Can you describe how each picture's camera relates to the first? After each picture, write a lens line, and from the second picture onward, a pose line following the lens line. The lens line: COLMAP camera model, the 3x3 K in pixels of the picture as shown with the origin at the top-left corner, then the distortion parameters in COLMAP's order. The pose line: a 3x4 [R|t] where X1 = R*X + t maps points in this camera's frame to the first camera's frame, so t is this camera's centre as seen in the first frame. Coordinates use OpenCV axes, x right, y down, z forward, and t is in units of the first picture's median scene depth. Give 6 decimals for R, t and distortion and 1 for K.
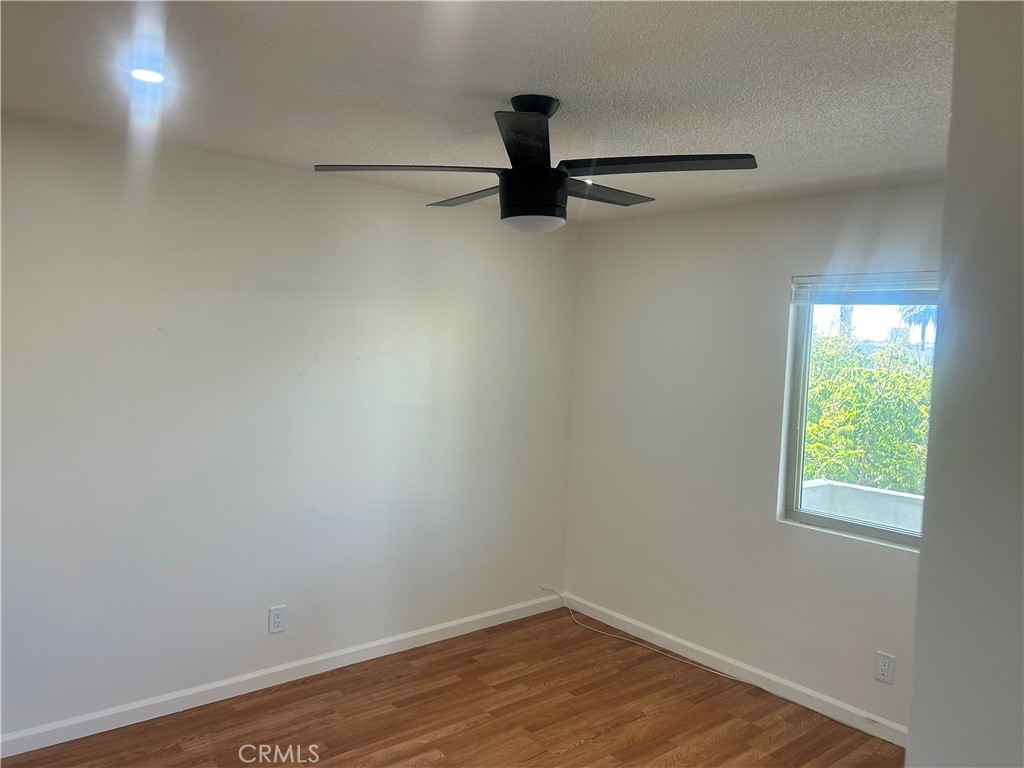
lens RADIAL K [[780.9, 0, 512.0], [0, 780.9, 384.0], [0, 0, 1]] dist [-0.010310, -0.003191]
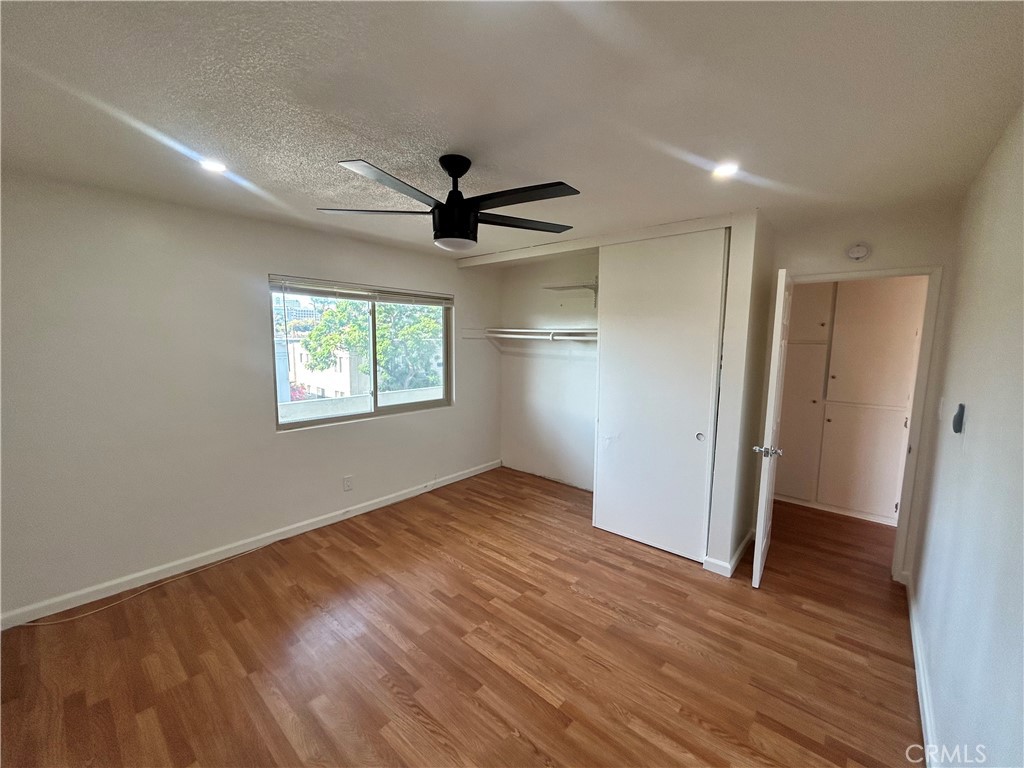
lens RADIAL K [[414.9, 0, 512.0], [0, 414.9, 384.0], [0, 0, 1]] dist [0.000285, 0.000074]
pose [[-0.141727, -0.163587, 0.976295, -0.542554], [0.031625, 0.984999, 0.169636, -0.051594], [-0.989400, 0.054918, -0.134428, 0.662666]]
